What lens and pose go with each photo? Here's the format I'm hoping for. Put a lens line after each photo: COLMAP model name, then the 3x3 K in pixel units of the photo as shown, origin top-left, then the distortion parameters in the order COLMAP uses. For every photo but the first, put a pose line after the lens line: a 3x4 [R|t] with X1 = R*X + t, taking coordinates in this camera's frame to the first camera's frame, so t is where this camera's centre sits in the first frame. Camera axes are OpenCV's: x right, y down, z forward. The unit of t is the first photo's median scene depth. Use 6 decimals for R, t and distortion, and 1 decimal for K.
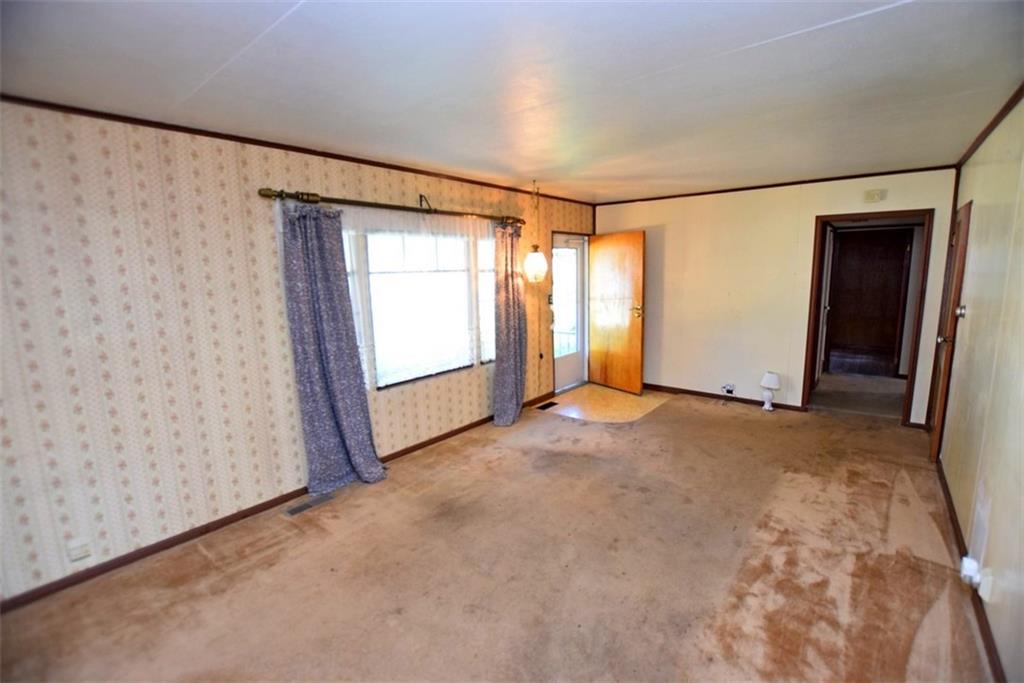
lens RADIAL K [[447.5, 0, 512.0], [0, 447.5, 341.5], [0, 0, 1]] dist [-0.027275, 0.000032]
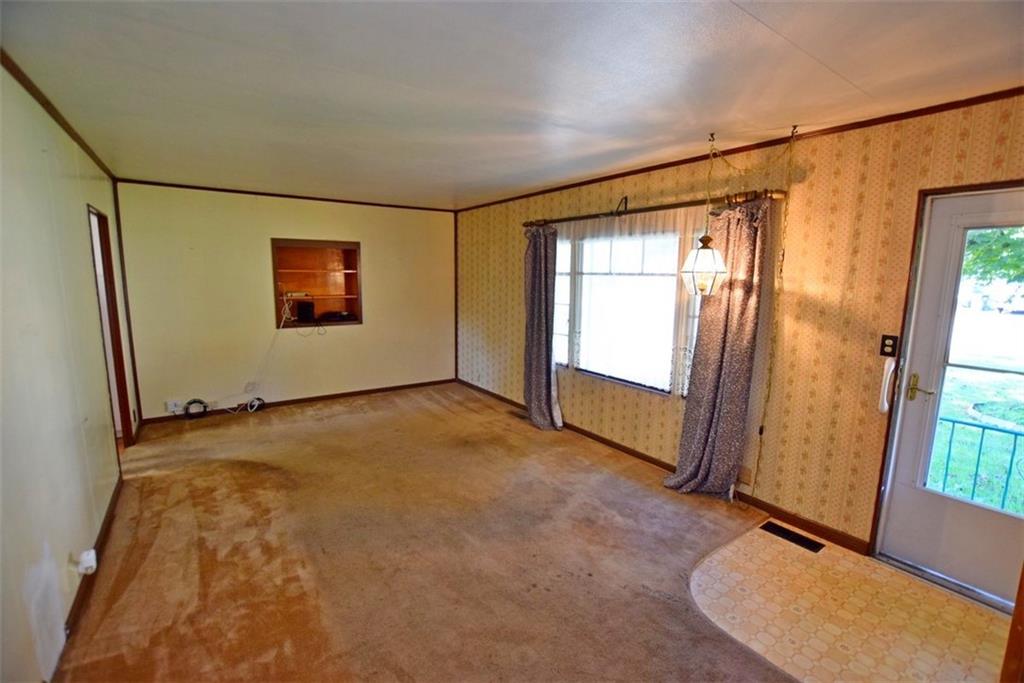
lens RADIAL K [[456.4, 0, 512.0], [0, 456.4, 341.5], [0, 0, 1]] dist [-0.031487, 0.000192]
pose [[-0.270199, 0.166388, -0.948318, 0.795260], [-0.153105, 0.964996, 0.212937, -0.176614], [0.950553, 0.202728, -0.235266, 0.963956]]
